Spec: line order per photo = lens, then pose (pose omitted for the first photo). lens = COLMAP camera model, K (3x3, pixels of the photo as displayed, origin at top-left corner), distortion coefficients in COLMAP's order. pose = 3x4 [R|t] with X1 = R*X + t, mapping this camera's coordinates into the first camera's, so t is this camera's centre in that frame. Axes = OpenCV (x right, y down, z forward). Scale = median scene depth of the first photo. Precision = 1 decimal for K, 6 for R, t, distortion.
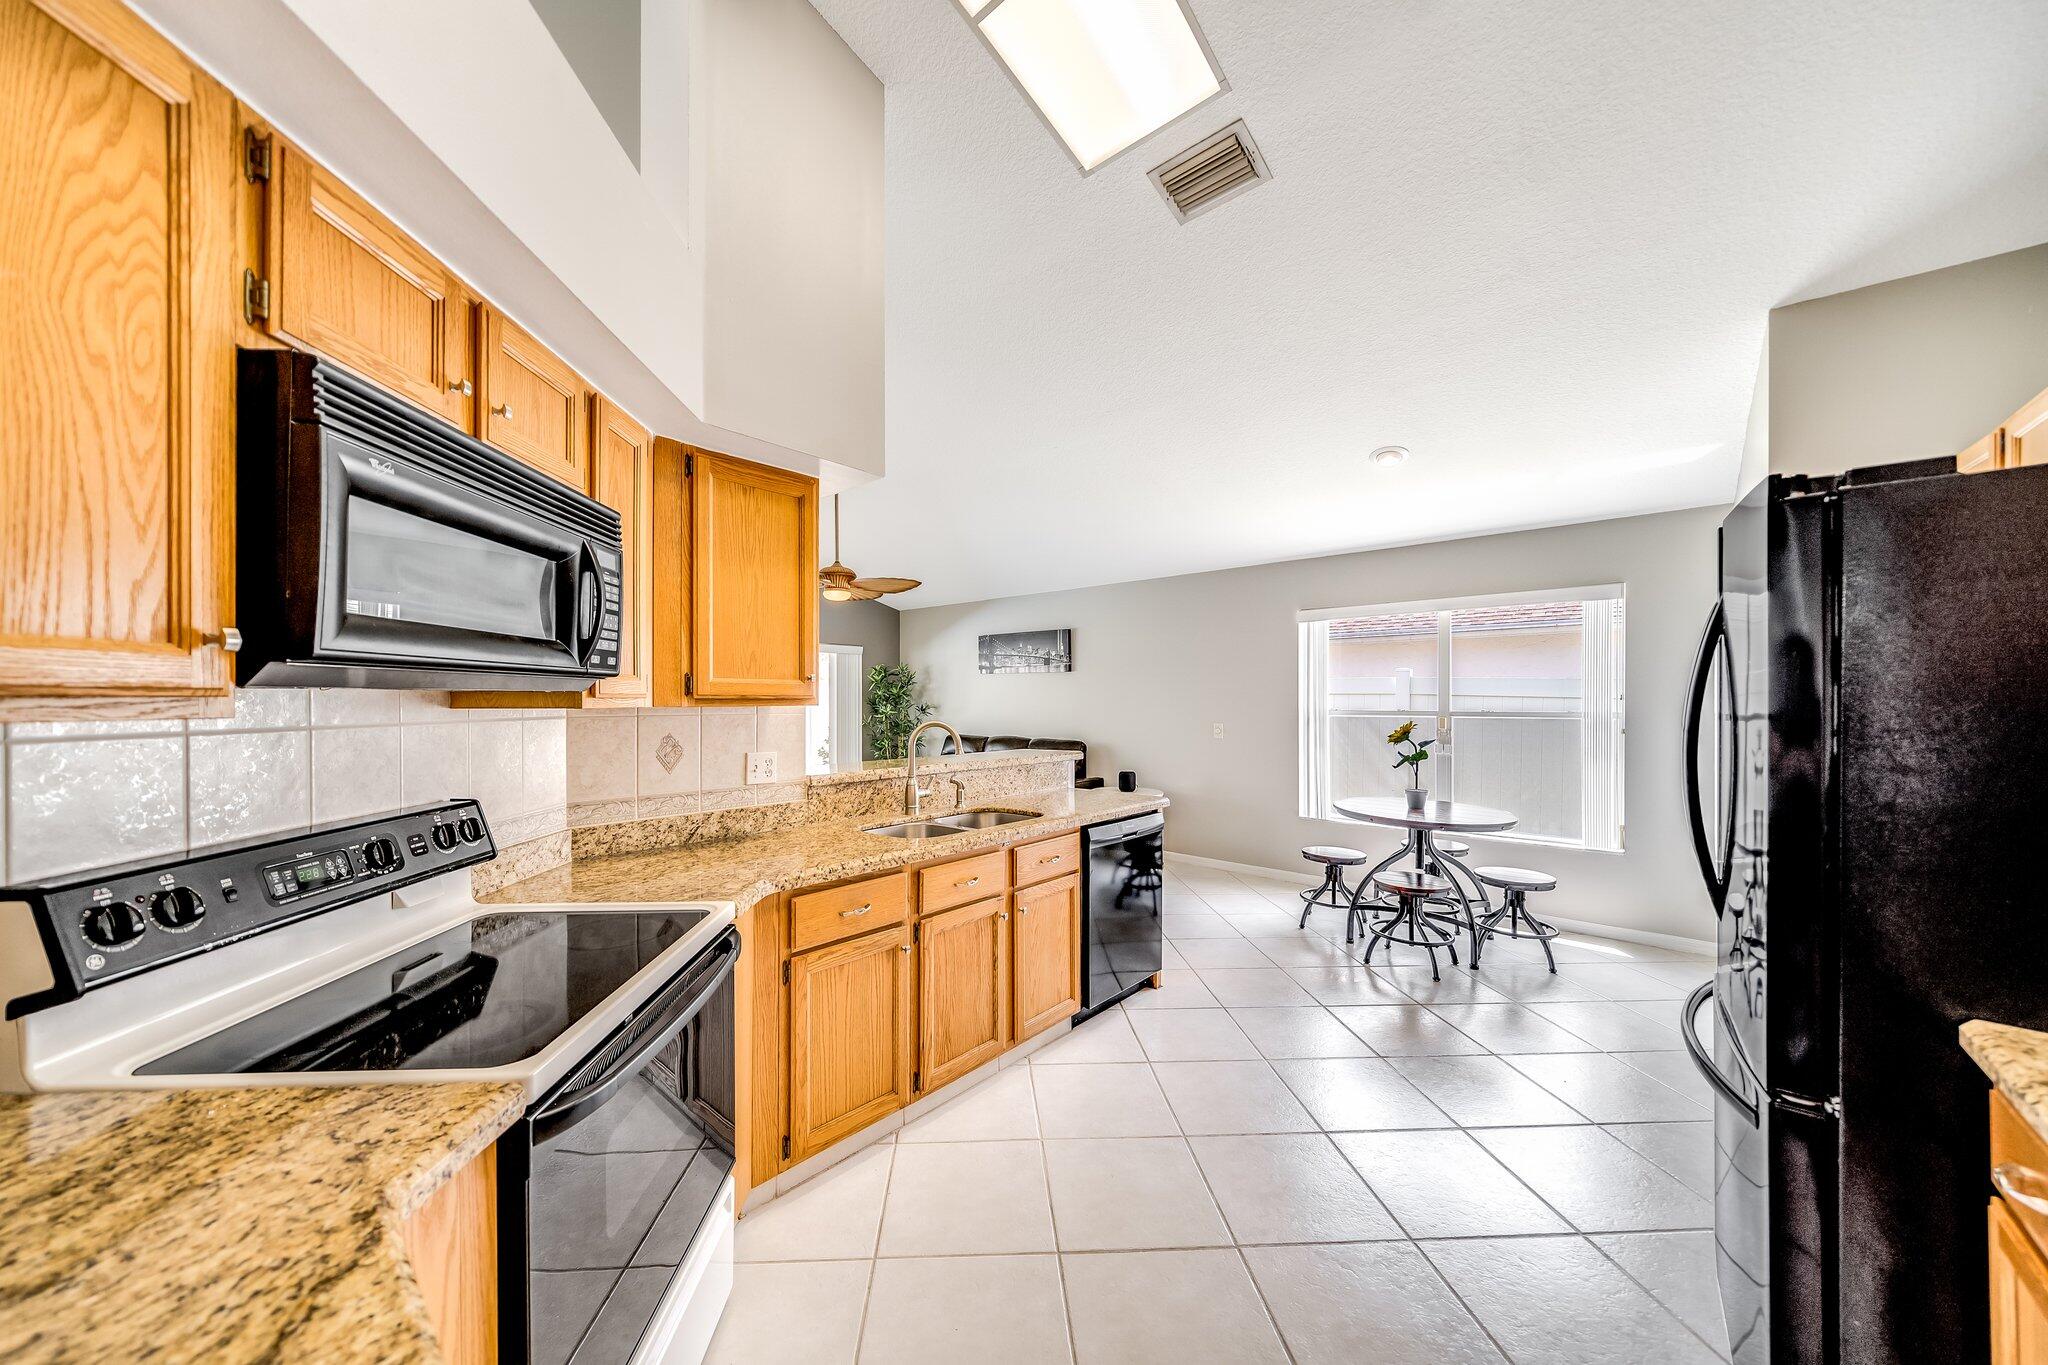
lens RADIAL K [[698.0, 0, 1019.9], [0, 698.0, 695.7], [0, 0, 1]] dist [0.000850, 0.000545]
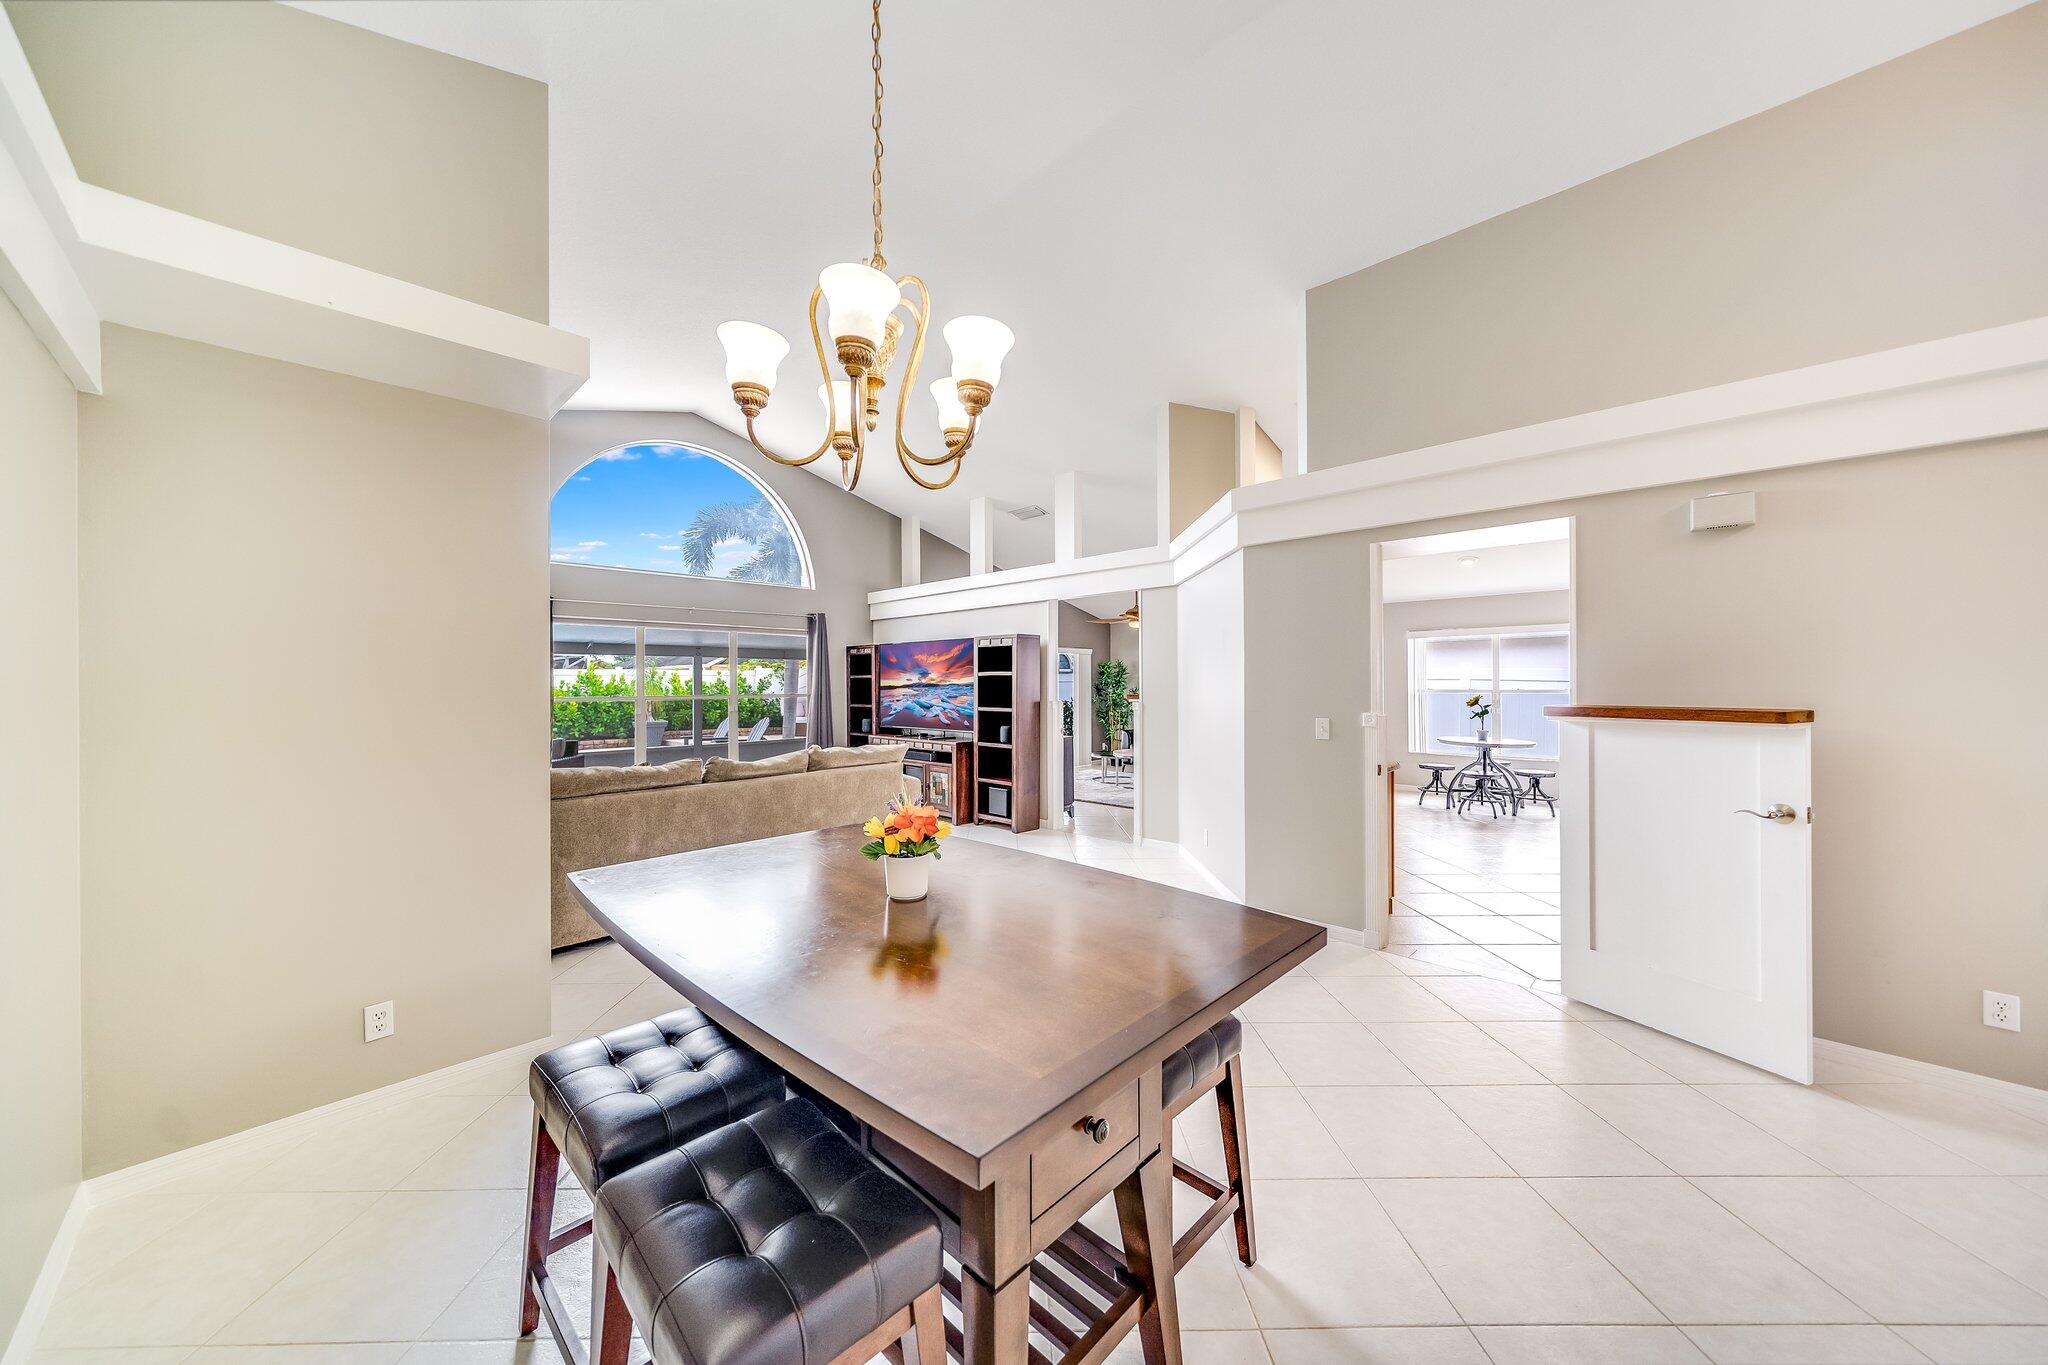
lens RADIAL K [[698.0, 0, 1018.4], [0, 698.0, 678.6], [0, 0, 1]] dist [0.000850, 0.000545]
pose [[0.998877, -0.004606, -0.047163, -0.651540], [0.004407, 0.999981, -0.004316, -0.005577], [0.047182, 0.004103, 0.998878, -1.036505]]
